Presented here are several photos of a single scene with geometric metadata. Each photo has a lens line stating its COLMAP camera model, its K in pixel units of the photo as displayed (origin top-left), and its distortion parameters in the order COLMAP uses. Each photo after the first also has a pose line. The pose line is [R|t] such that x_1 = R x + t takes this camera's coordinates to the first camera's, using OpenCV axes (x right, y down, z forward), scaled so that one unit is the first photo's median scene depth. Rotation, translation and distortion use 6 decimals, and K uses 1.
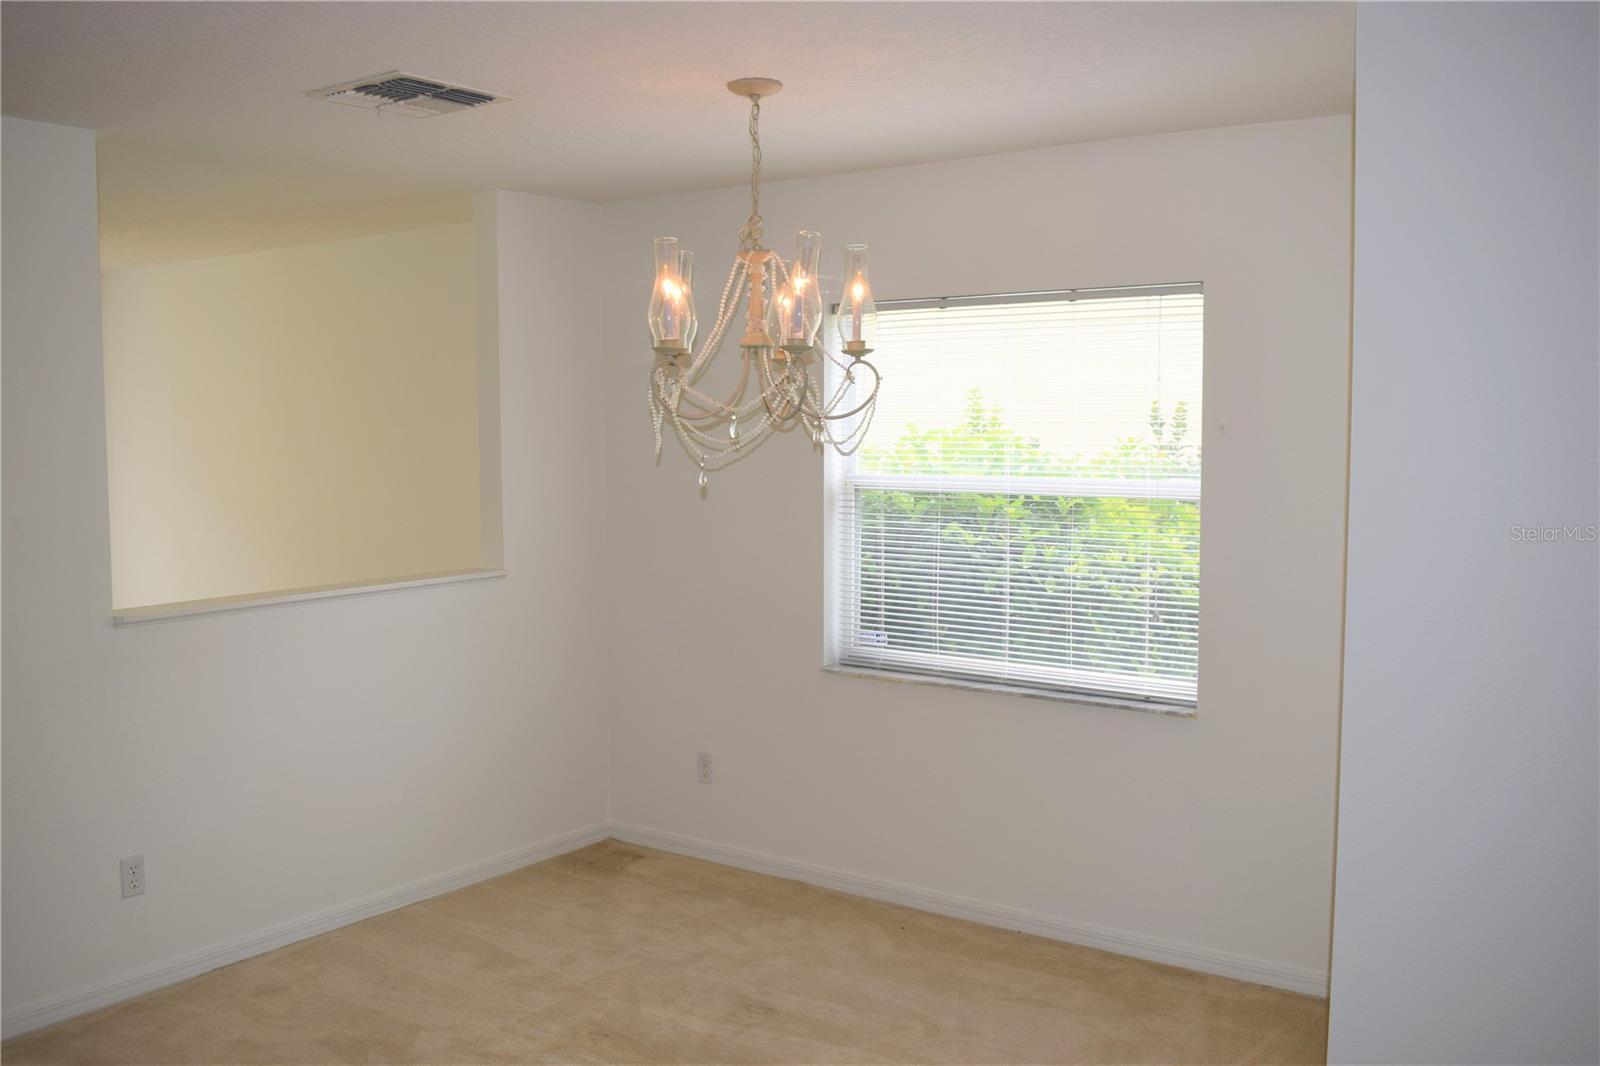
lens RADIAL K [[1476.1, 0, 800.0], [0, 1476.1, 533.0], [0, 0, 1]] dist [-0.004682, -0.004565]
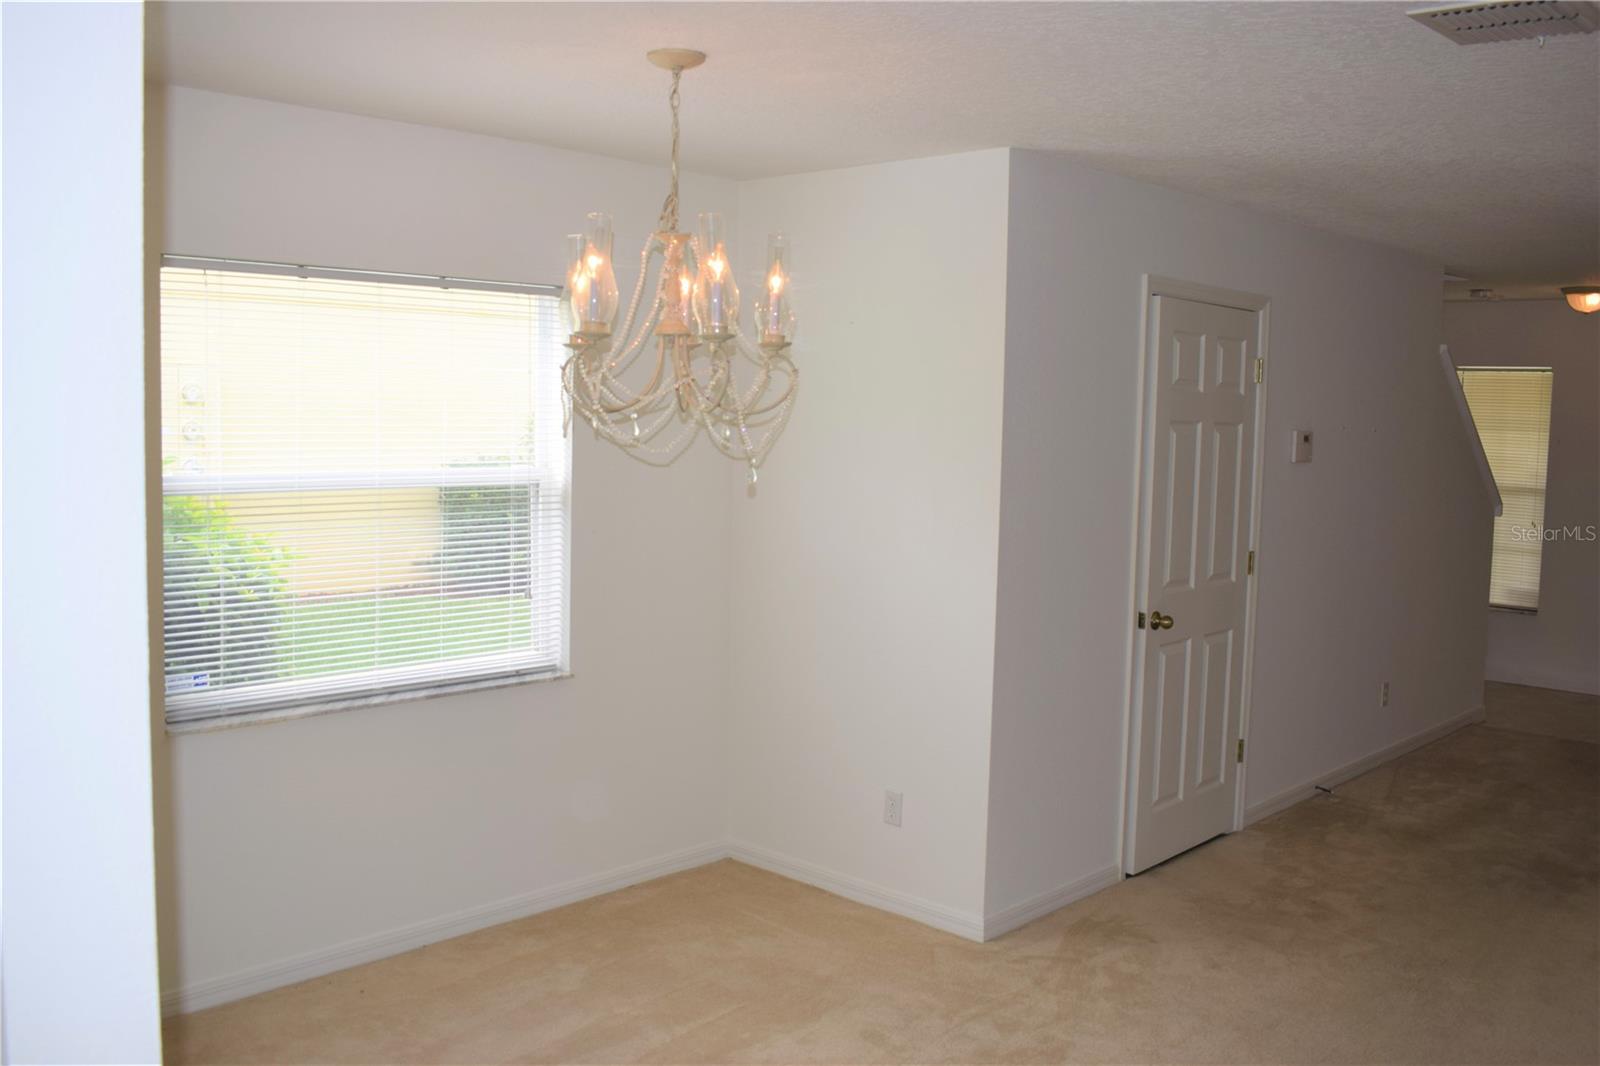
lens RADIAL K [[1476.1, 0, 800.0], [0, 1476.1, 533.0], [0, 0, 1]] dist [-0.004682, -0.004565]
pose [[0.139901, -0.080022, 0.986927, -0.928686], [0.061996, 0.995481, 0.071927, -0.061949], [-0.988223, 0.051123, 0.144229, 0.768407]]
